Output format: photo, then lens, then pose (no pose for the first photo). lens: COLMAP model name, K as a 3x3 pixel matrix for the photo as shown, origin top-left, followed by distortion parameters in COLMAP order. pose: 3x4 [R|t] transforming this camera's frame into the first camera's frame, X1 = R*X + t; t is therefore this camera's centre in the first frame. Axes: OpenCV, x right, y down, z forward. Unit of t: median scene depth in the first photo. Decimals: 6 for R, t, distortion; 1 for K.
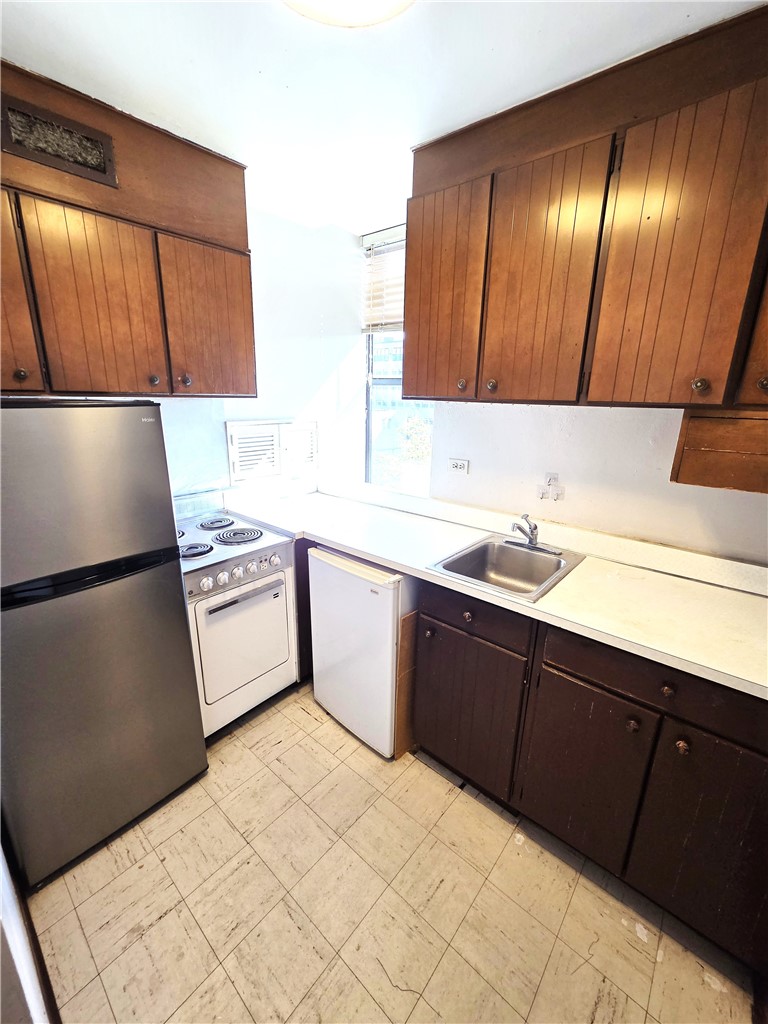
lens RADIAL K [[420.7, 0, 384.0], [0, 420.7, 512.0], [0, 0, 1]] dist [-0.003199, 0.003940]
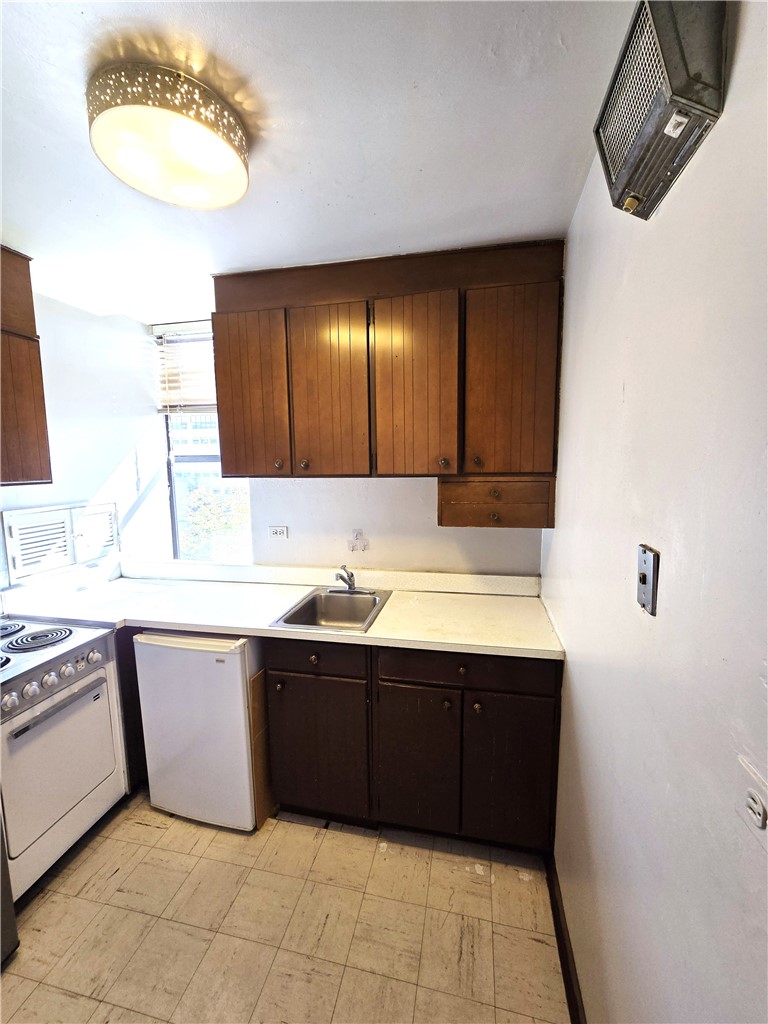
lens RADIAL K [[420.7, 0, 384.0], [0, 420.7, 512.0], [0, 0, 1]] dist [-0.003199, 0.003940]
pose [[0.878848, -0.087947, 0.468927, -0.121523], [0.158343, 0.980921, -0.112790, 0.010848], [-0.450060, 0.173376, 0.876006, -0.149307]]
